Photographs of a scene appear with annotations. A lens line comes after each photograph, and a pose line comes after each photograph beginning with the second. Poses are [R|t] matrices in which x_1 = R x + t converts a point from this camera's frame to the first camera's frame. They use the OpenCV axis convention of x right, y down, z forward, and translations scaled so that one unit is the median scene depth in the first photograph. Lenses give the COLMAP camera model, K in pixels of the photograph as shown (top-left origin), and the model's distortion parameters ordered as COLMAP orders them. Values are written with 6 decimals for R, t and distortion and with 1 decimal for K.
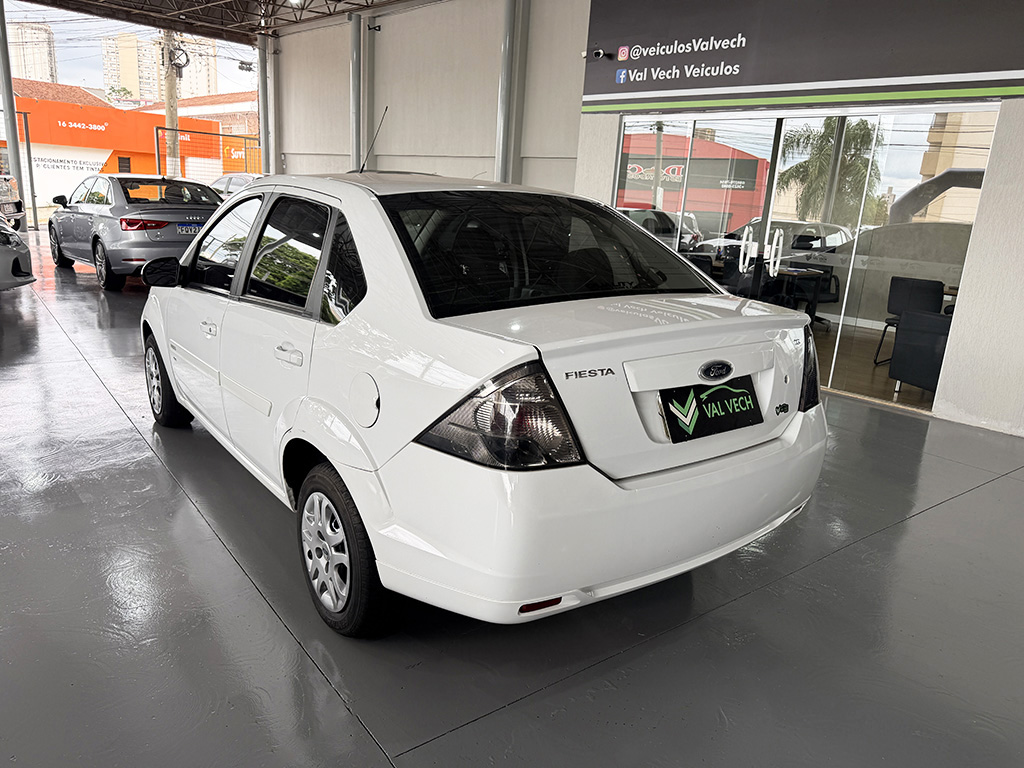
lens RADIAL K [[732.0, 0, 511.0], [0, 732.0, 387.6], [0, 0, 1]] dist [0.036359, -0.035456]
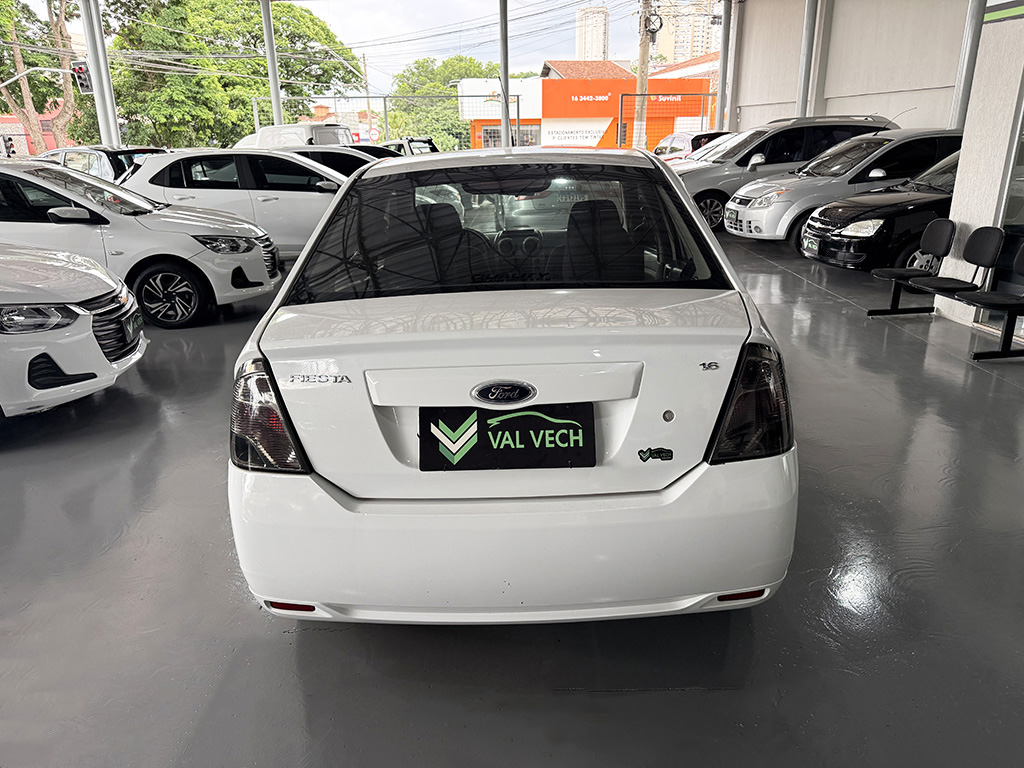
lens RADIAL K [[732.0, 0, 512.4], [0, 732.0, 382.9], [0, 0, 1]] dist [0.036359, -0.035456]
pose [[0.796273, 0.121387, -0.592634, 0.749424], [-0.089014, 0.992508, 0.083690, -0.099811], [0.598352, -0.013887, 0.801113, 0.357401]]
